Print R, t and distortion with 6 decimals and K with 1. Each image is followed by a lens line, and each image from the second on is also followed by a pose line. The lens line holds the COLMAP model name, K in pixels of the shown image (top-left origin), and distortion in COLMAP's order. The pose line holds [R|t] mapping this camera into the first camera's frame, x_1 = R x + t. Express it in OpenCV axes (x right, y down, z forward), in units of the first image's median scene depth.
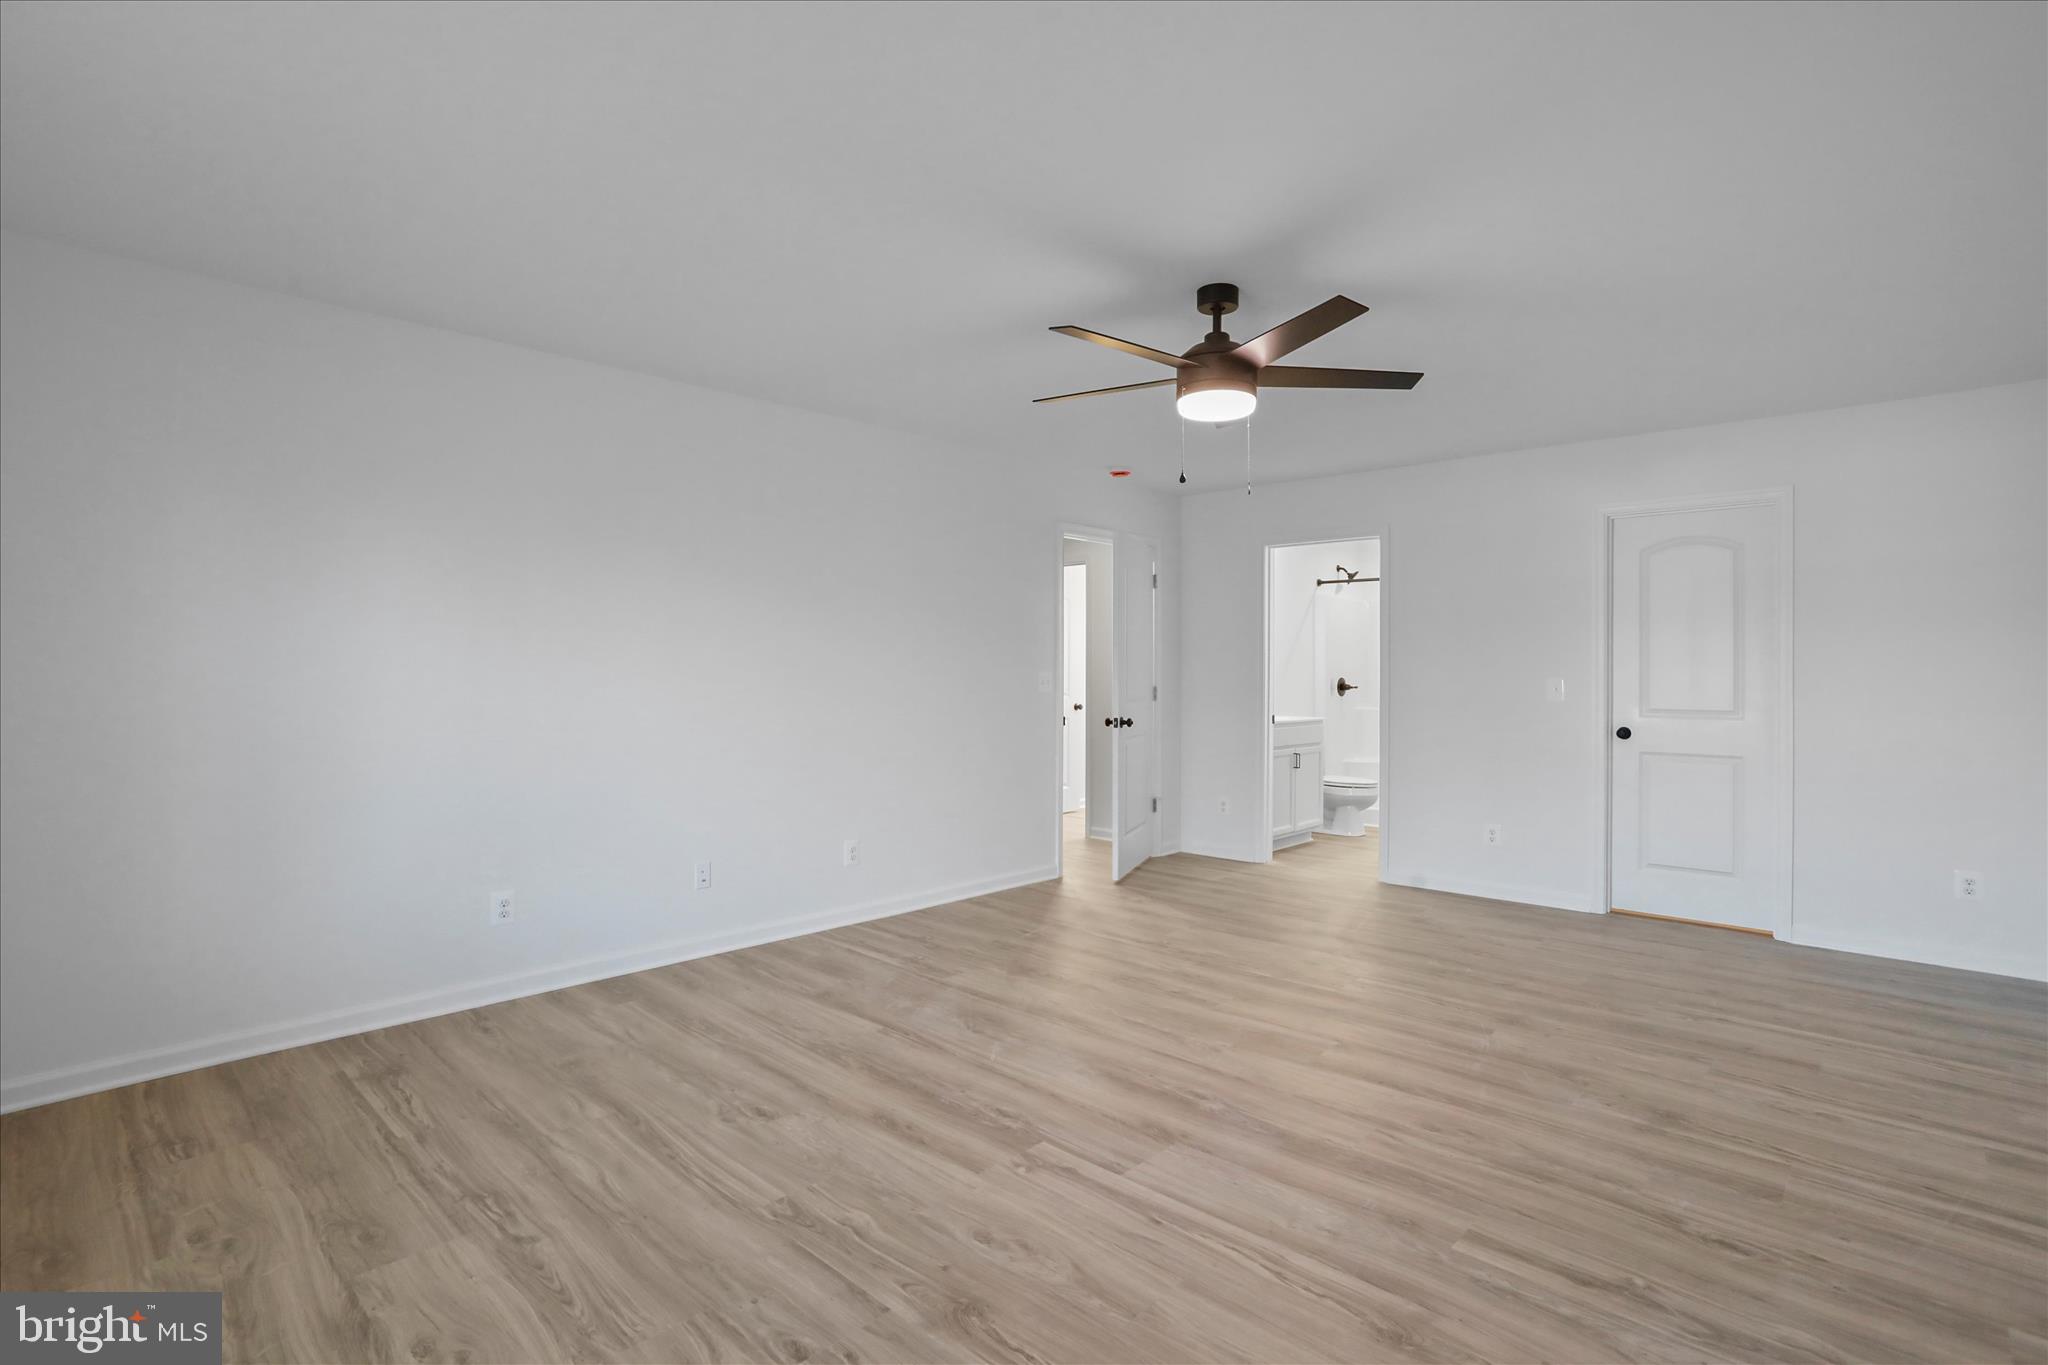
lens RADIAL K [[969.2, 0, 1030.2], [0, 969.2, 688.0], [0, 0, 1]] dist [-0.002677, 0.000722]
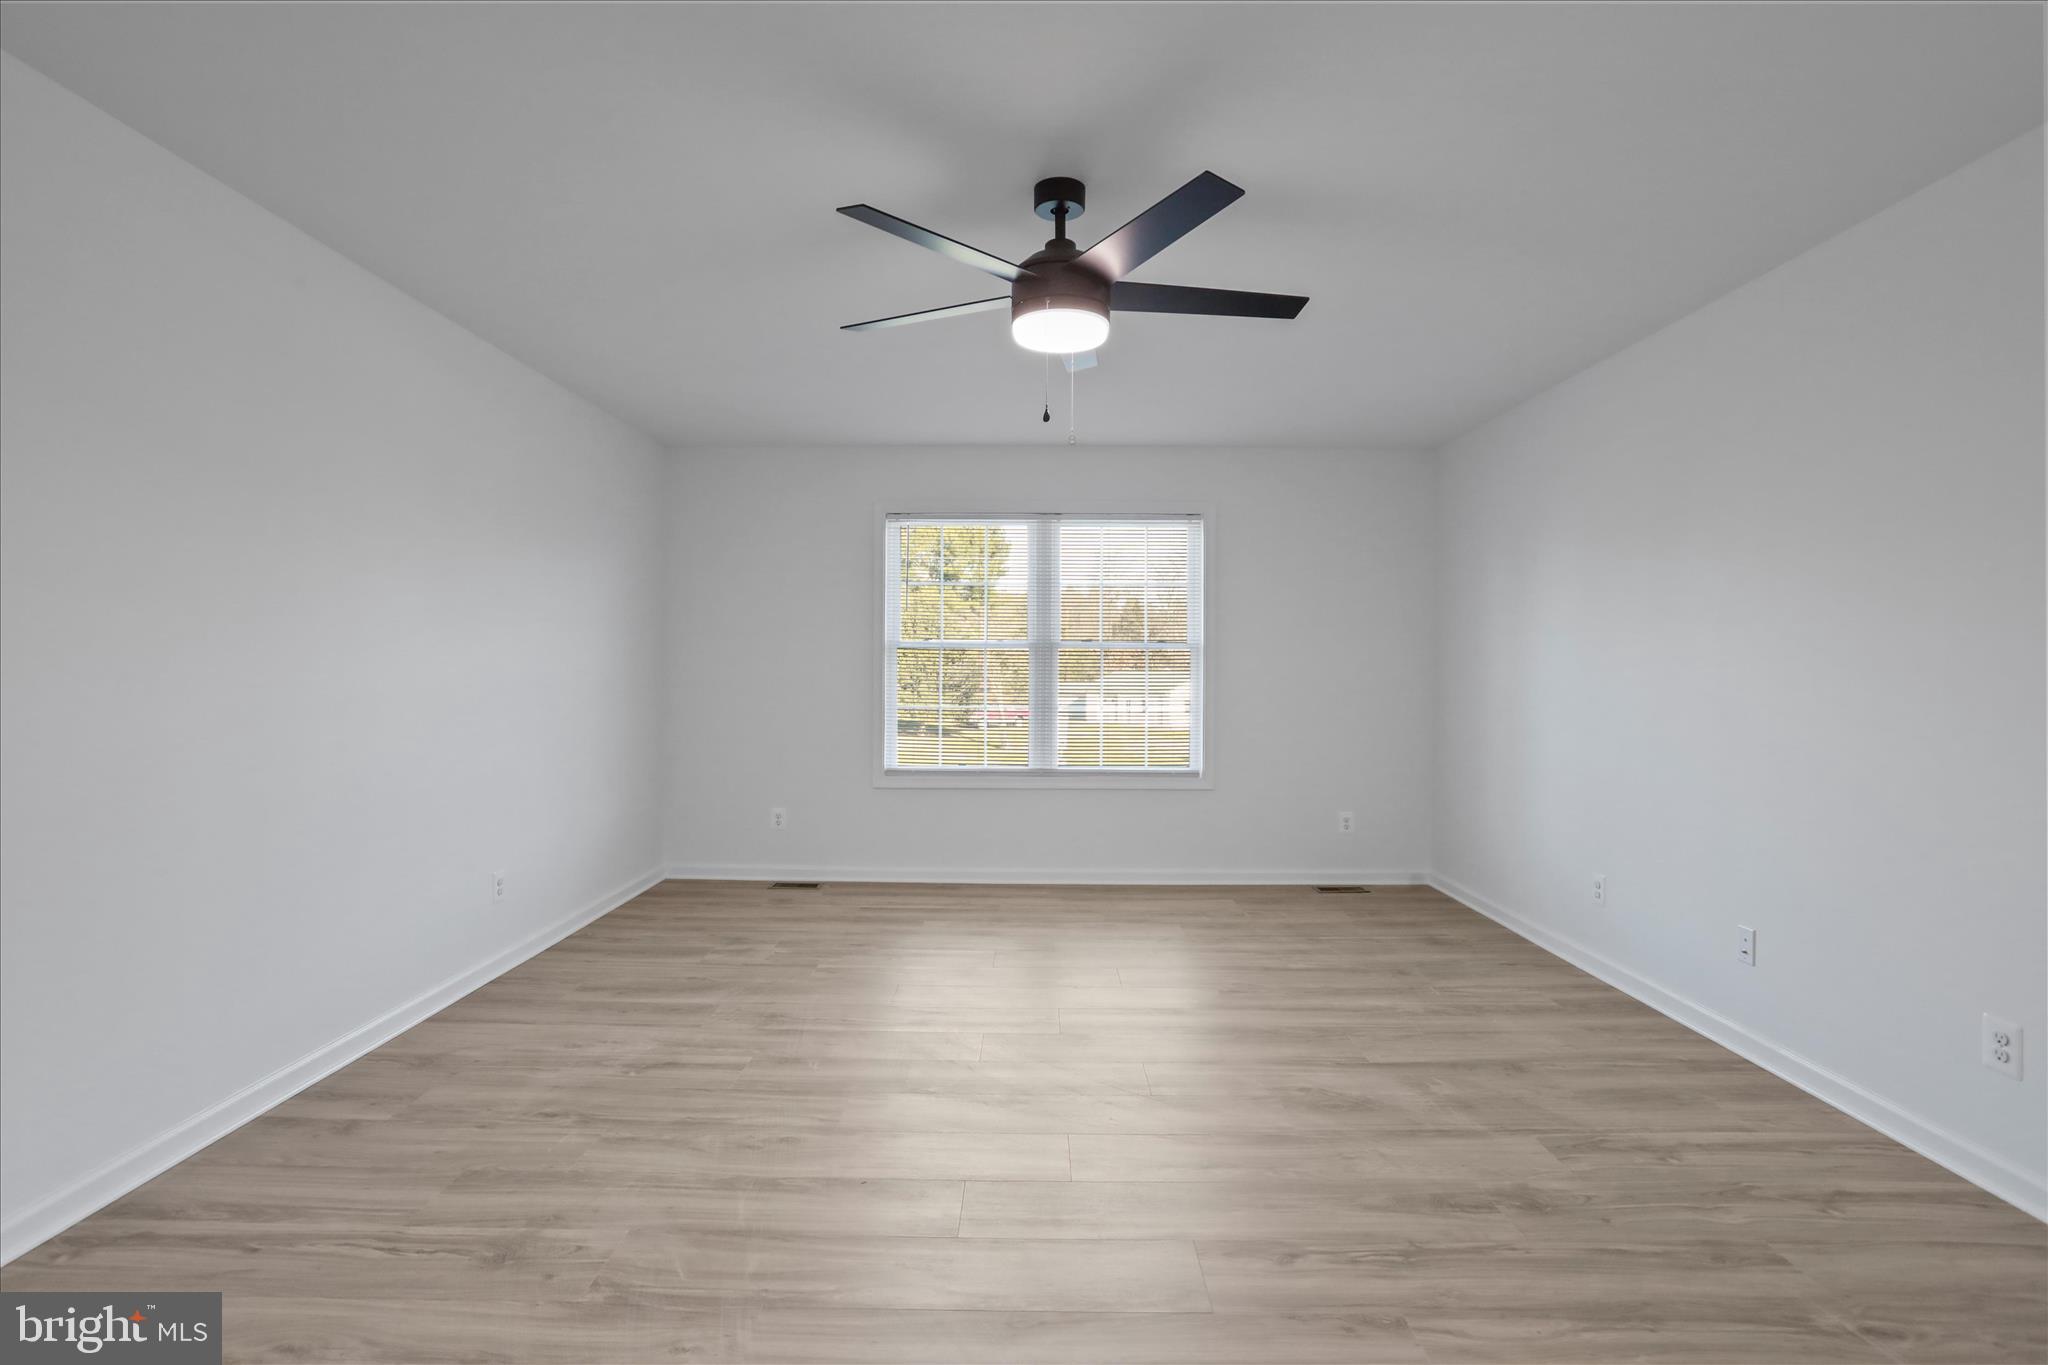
lens RADIAL K [[1000.6, 0, 1032.7], [0, 1000.6, 682.0], [0, 0, 1]] dist [-0.052501, 0.030766]
pose [[-0.731856, -0.000262, -0.681459, 0.781414], [-0.019483, 0.999599, 0.020540, -0.014219], [0.681180, 0.028309, -0.731568, 1.615913]]
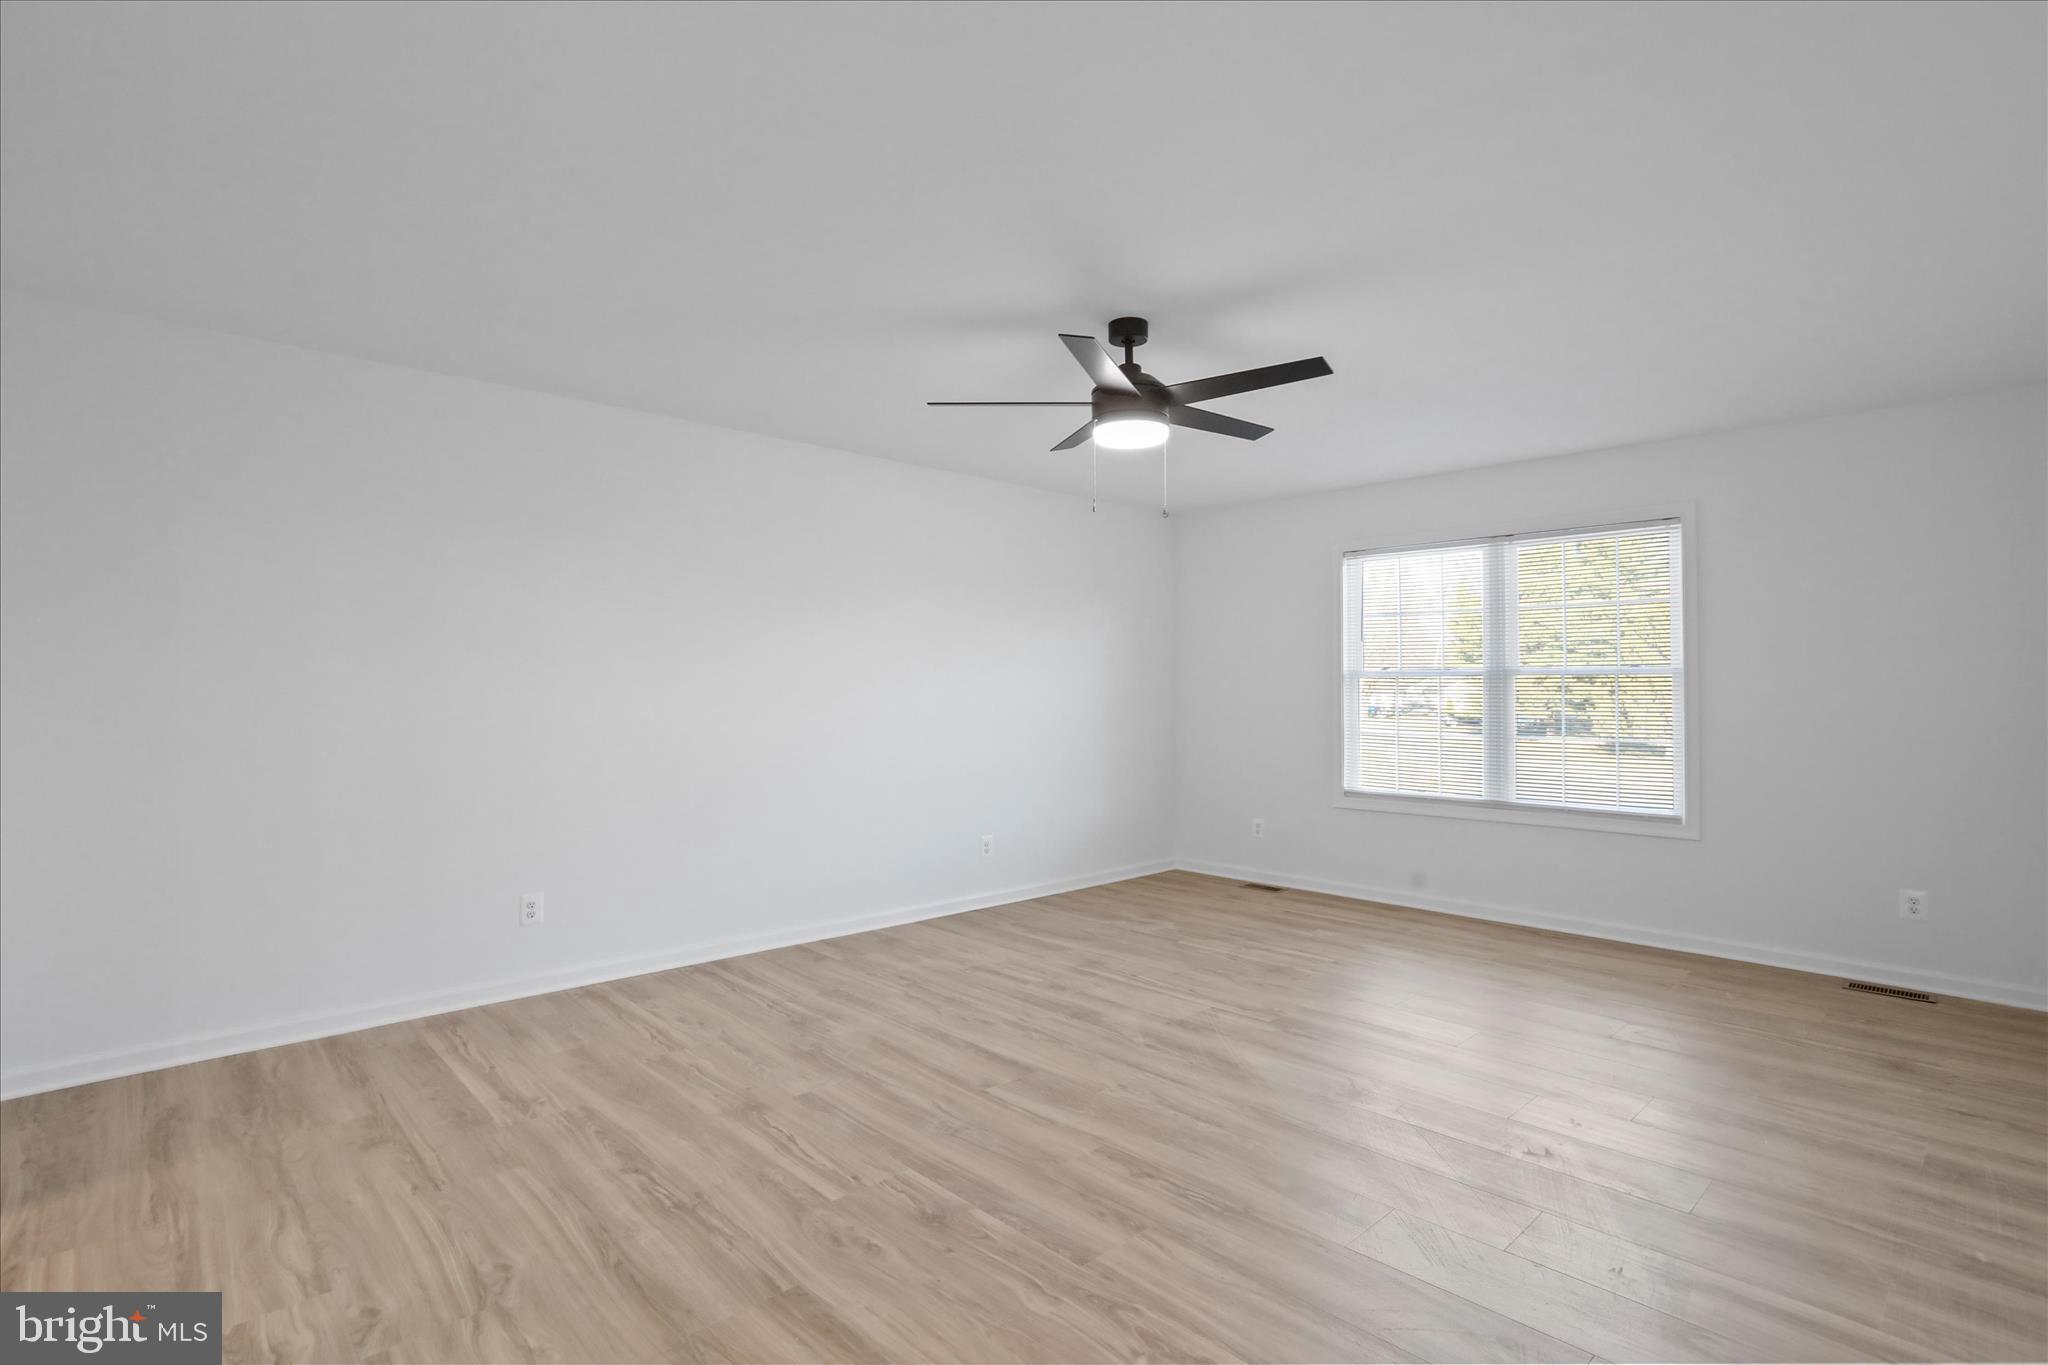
lens RADIAL K [[1011.3, 0, 1004.1], [0, 1011.3, 681.0], [0, 0, 1]] dist [-0.054322, 0.031345]
pose [[-0.997303, -0.006740, 0.073087, 0.251589], [-0.006304, 0.999961, 0.006196, -0.034442], [-0.073126, 0.005718, -0.997306, 2.108782]]
